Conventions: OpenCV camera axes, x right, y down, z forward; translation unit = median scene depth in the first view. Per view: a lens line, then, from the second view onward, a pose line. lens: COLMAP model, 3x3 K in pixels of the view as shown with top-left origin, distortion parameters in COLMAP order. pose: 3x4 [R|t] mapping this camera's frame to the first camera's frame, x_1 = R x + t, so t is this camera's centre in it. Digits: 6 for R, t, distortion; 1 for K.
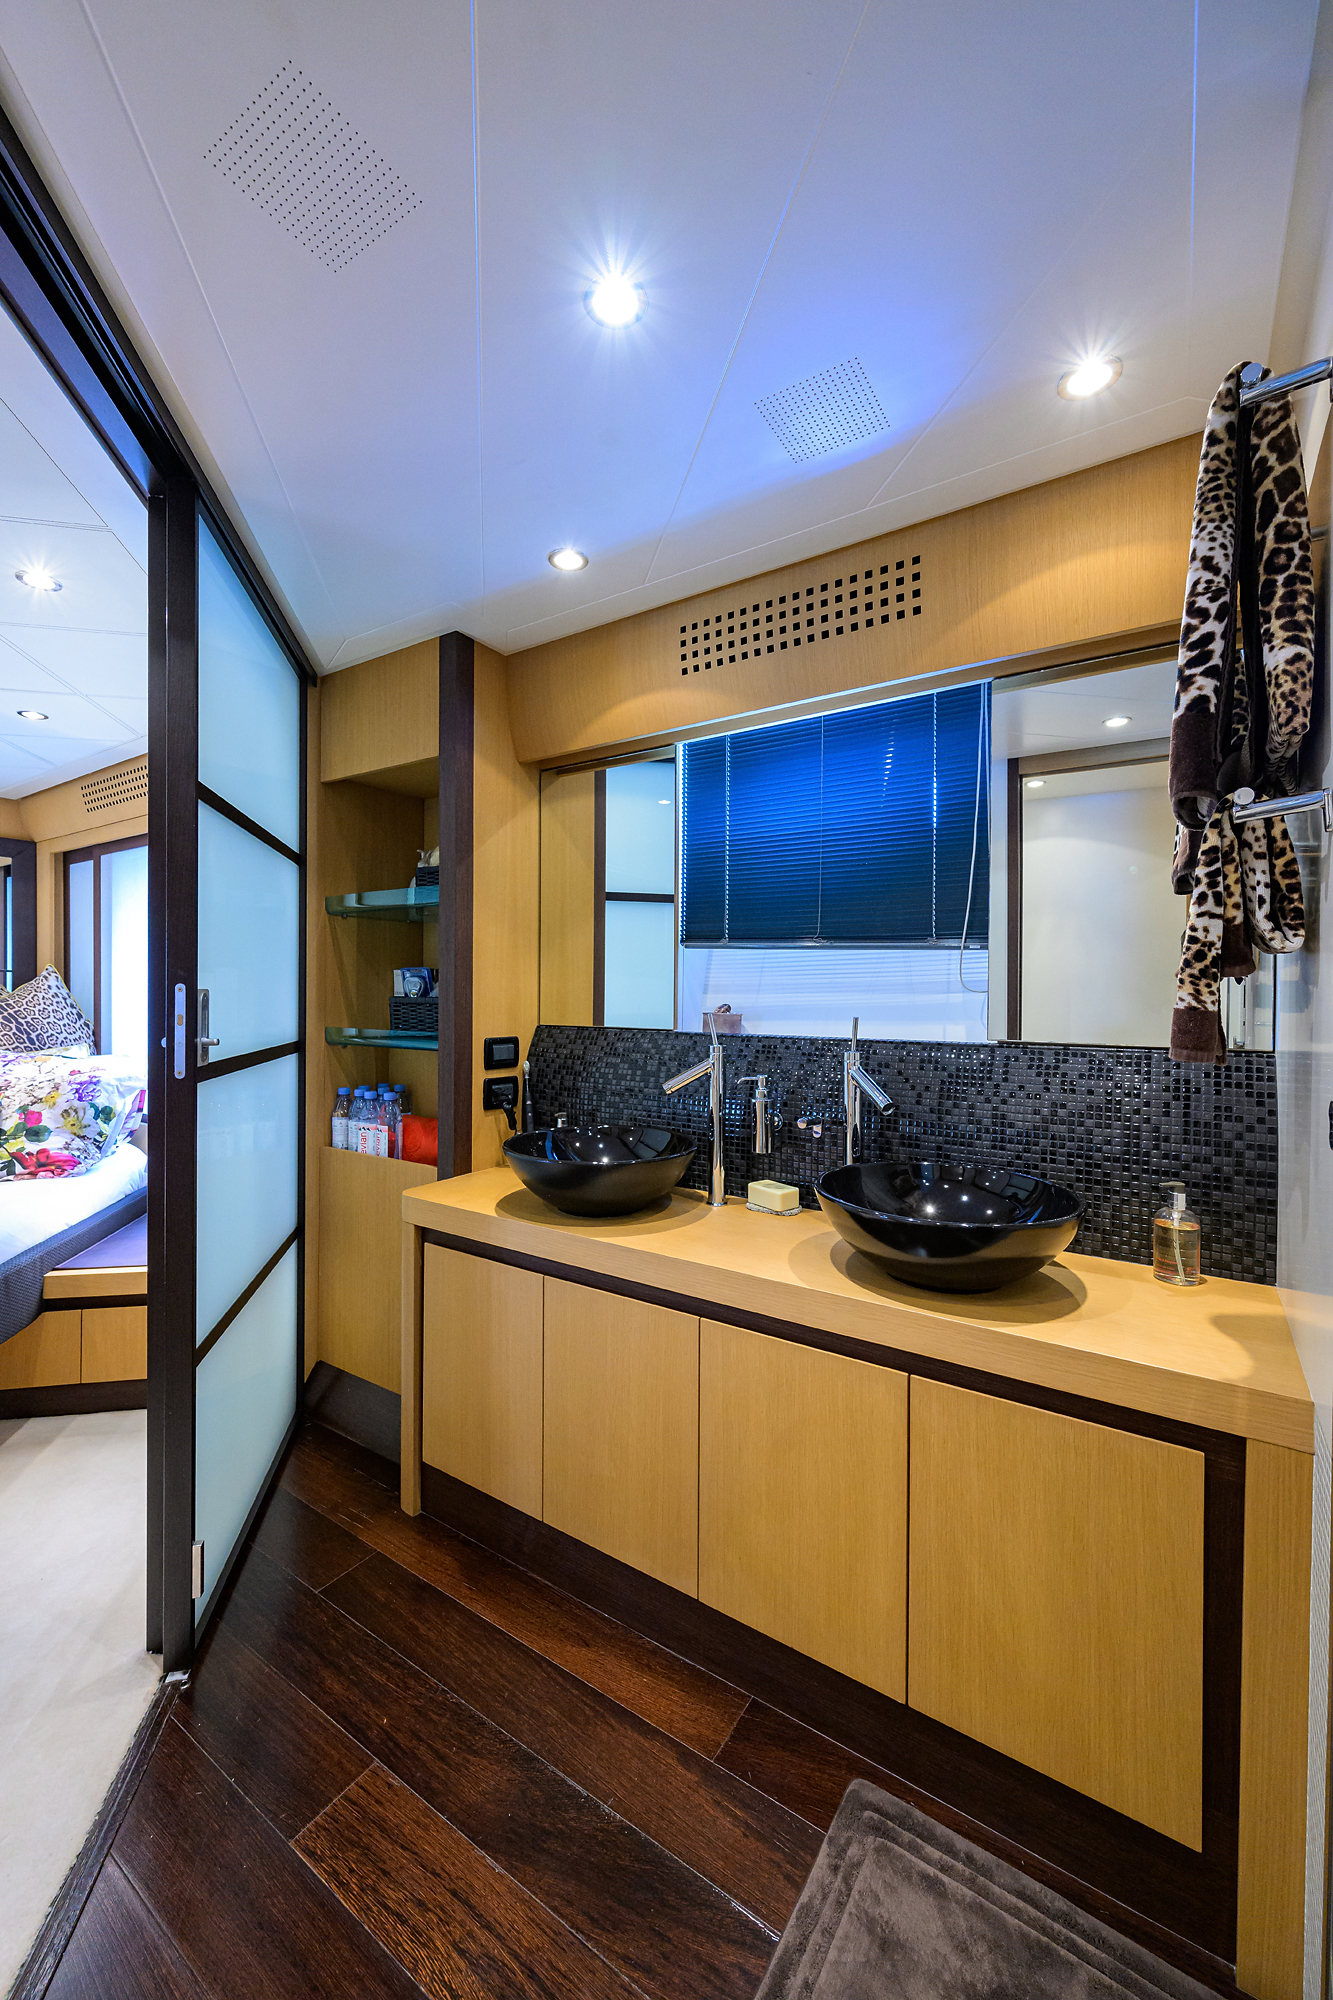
lens RADIAL K [[778.4, 0, 659.1], [0, 778.4, 1002.2], [0, 0, 1]] dist [-0.006509, 0.000066]
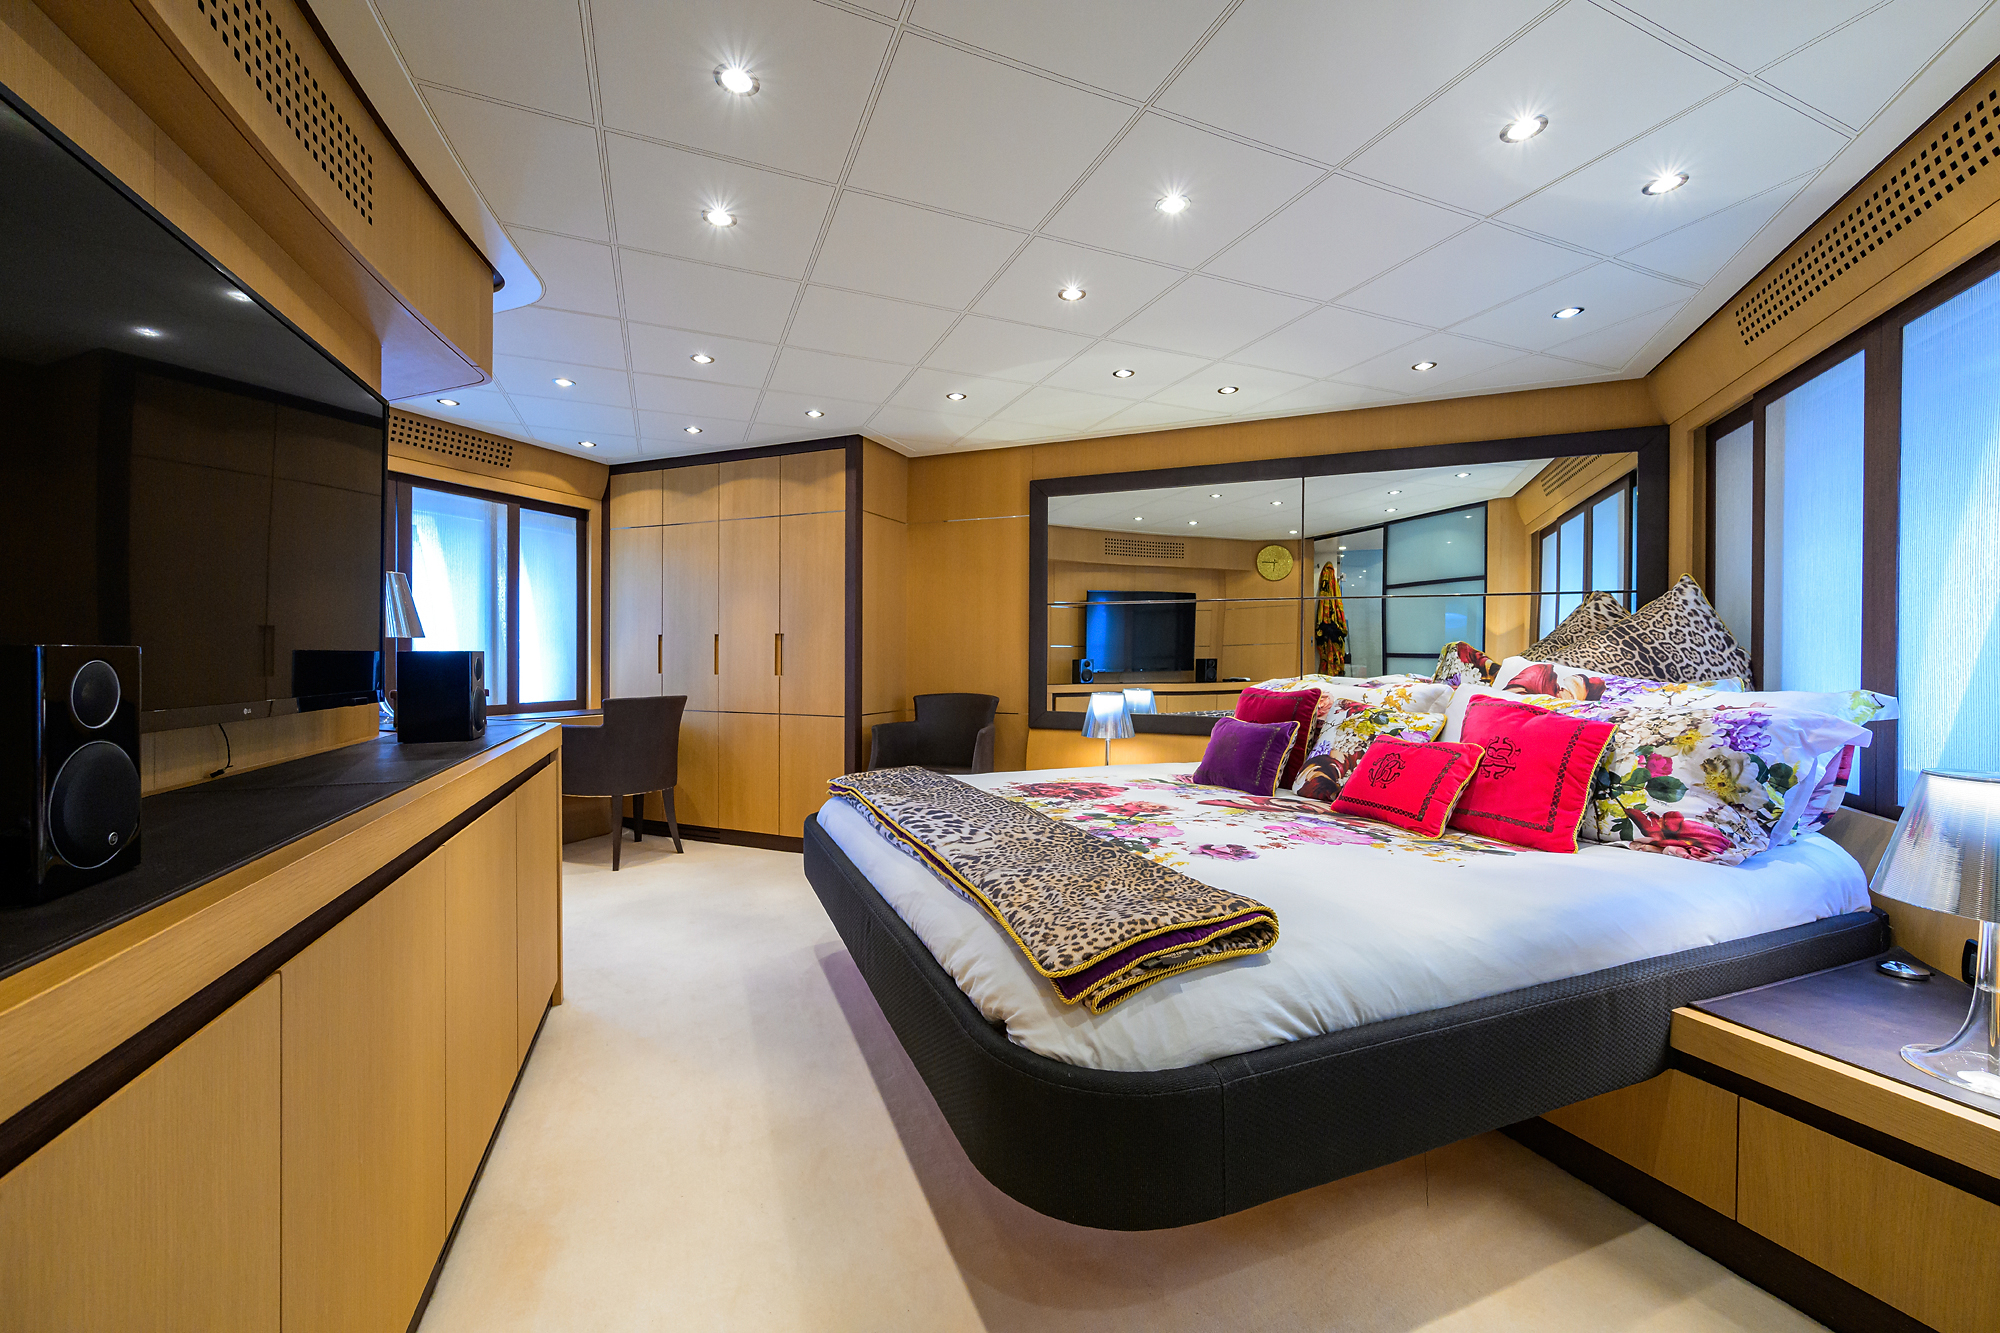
lens RADIAL K [[785.8, 0, 1001.3], [0, 785.8, 661.6], [0, 0, 1]] dist [0.000343, 0.000244]
pose [[0.188492, -0.001393, -0.982074, -0.220037], [-0.013412, 0.999902, -0.003992, 0.065277], [0.981983, 0.013924, 0.188455, 0.278484]]
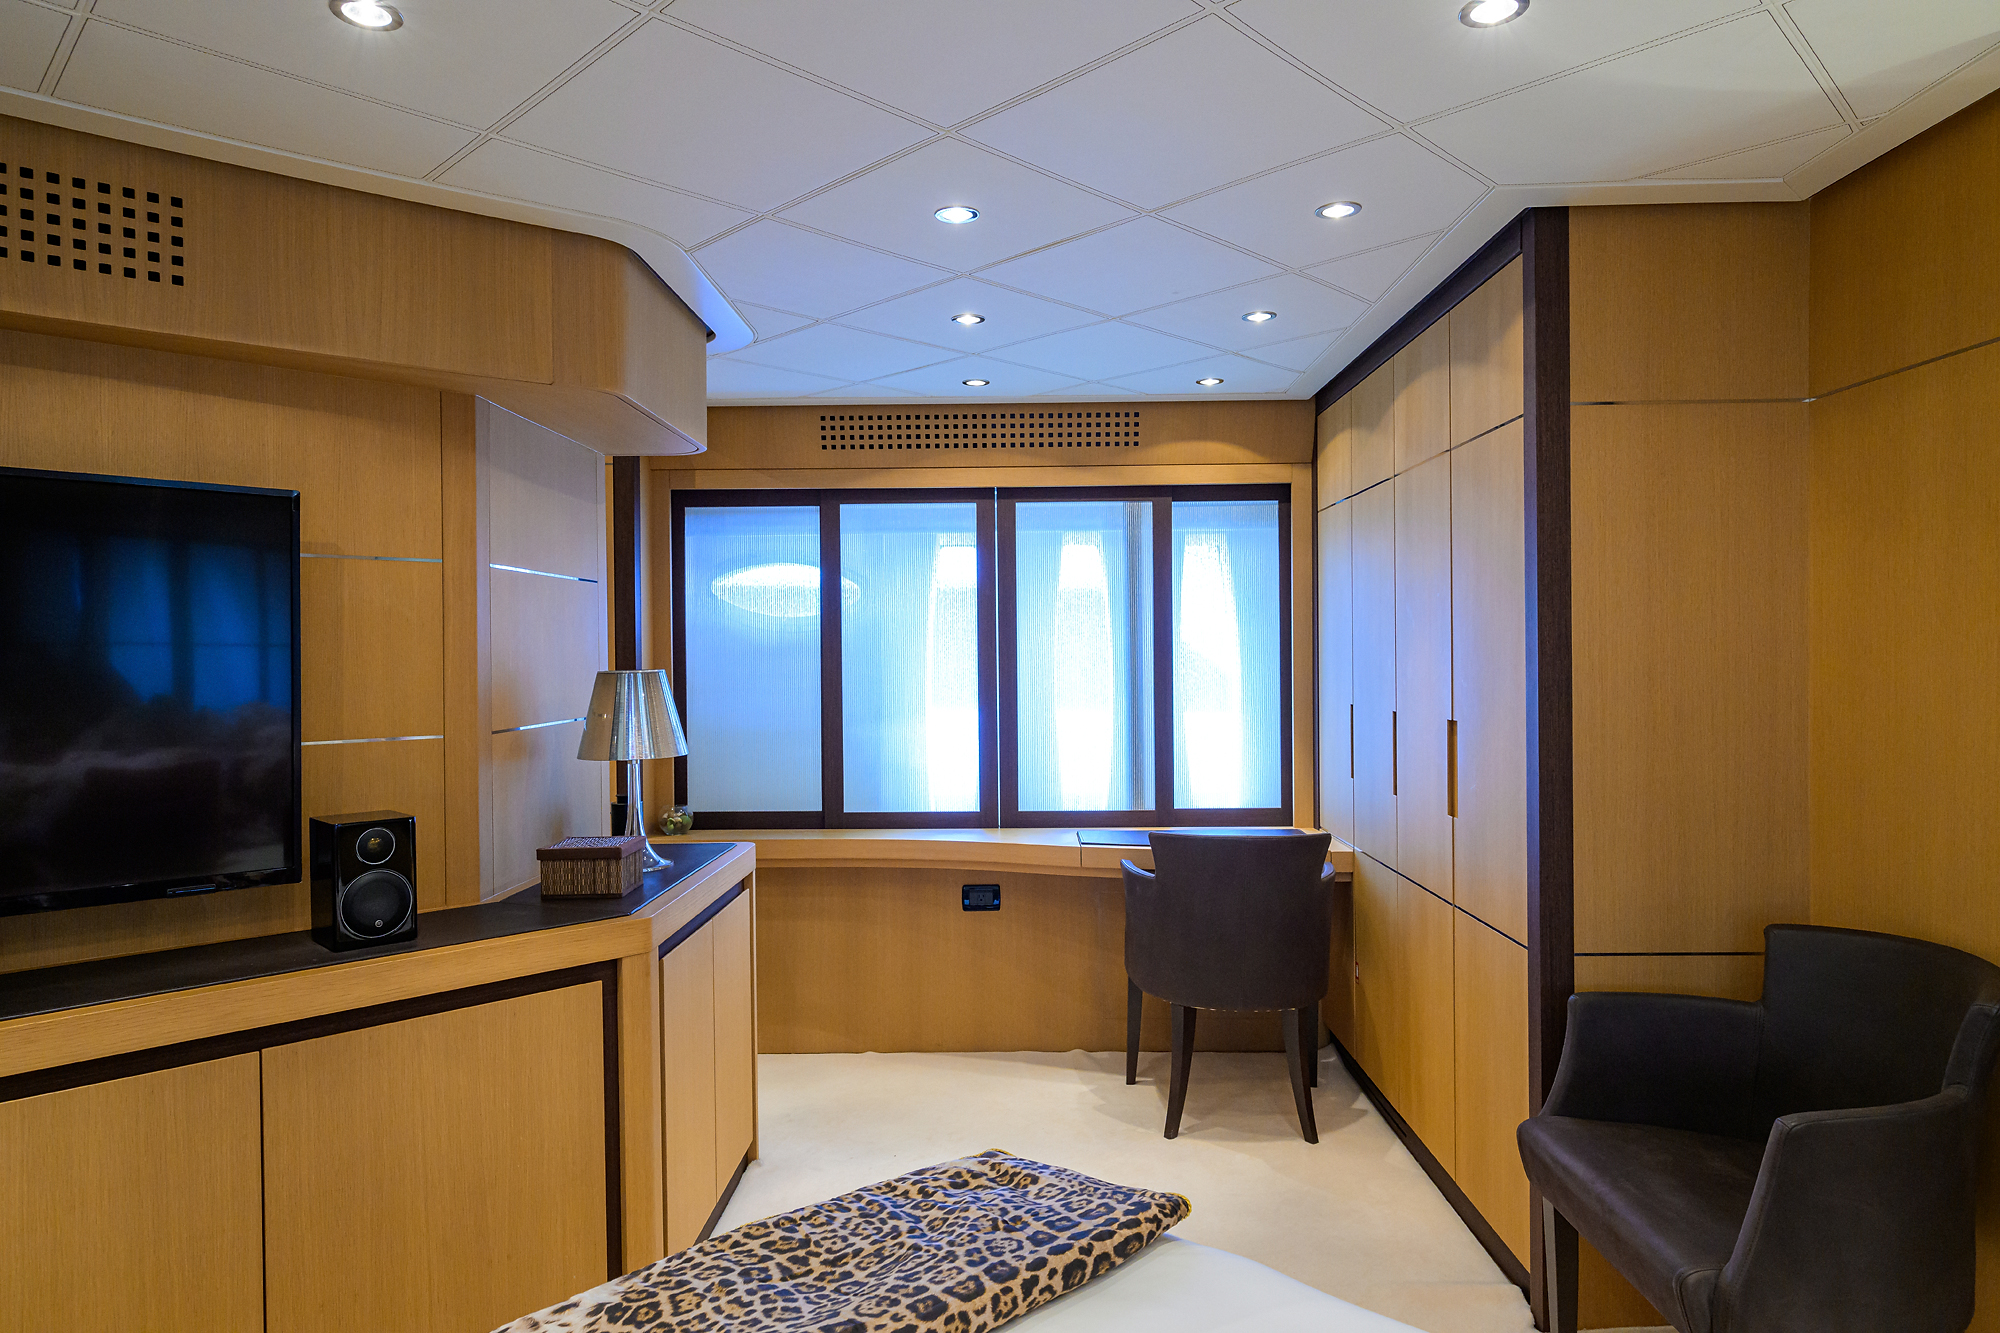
lens RADIAL K [[1201.7, 0, 1000.9], [0, 1201.7, 658.0], [0, 0, 1]] dist [0.003516, -0.001076]
pose [[-0.843368, 0.005110, -0.537312, -0.926483], [-0.000741, 0.999943, 0.010673, -0.051323], [0.537336, 0.009399, -0.843316, 0.788518]]
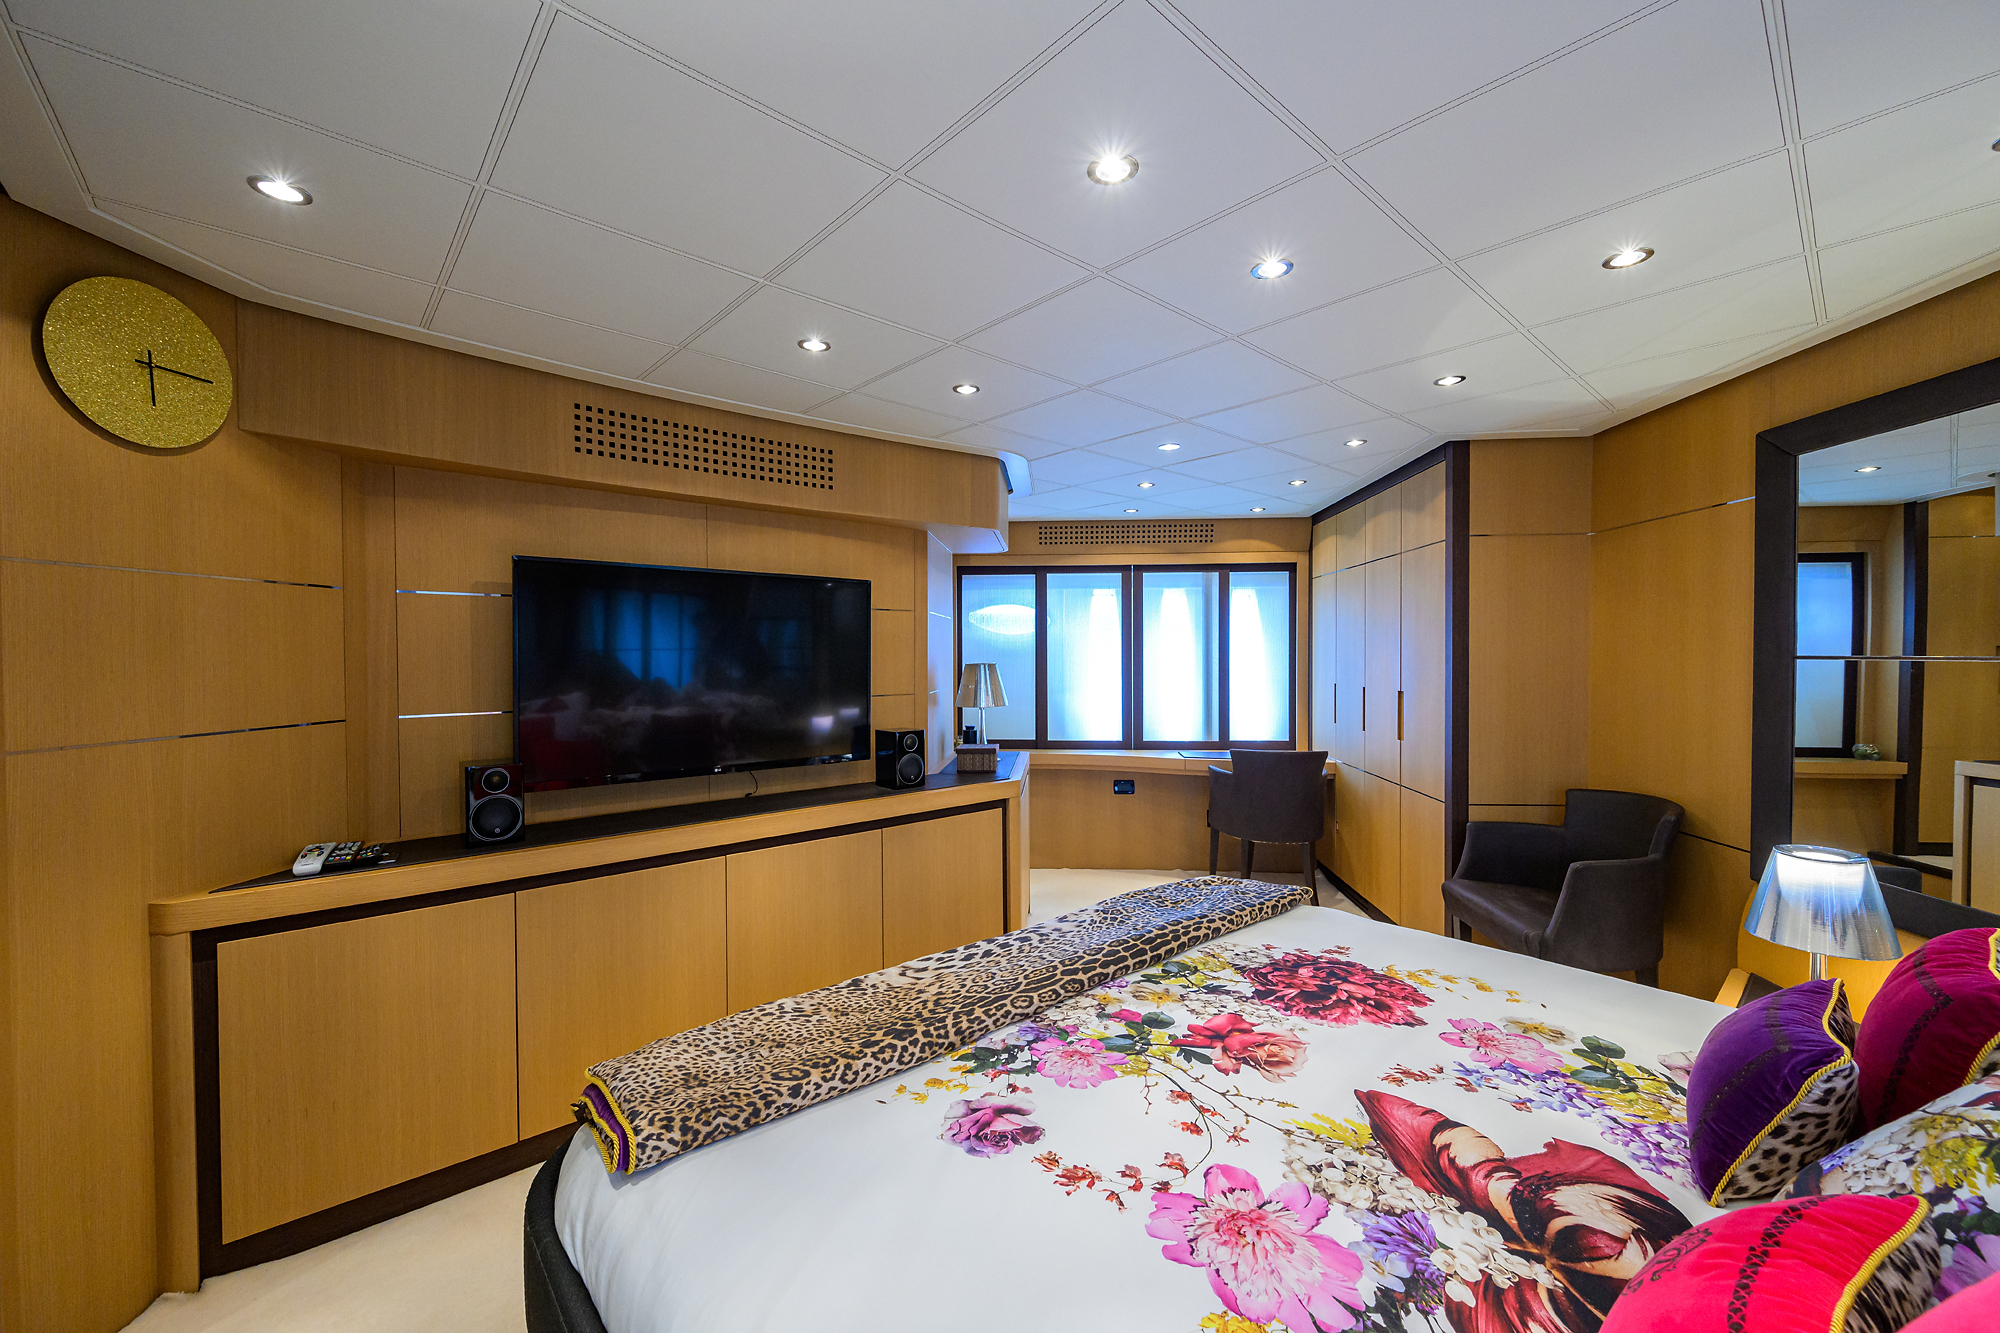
lens RADIAL K [[785.8, 0, 1001.3], [0, 785.8, 661.6], [0, 0, 1]] dist [0.000343, 0.000244]
pose [[-0.871814, 0.003606, -0.489824, -0.582639], [-0.005964, 0.999821, 0.017975, -0.056729], [0.489800, 0.018592, -0.871636, 0.945310]]
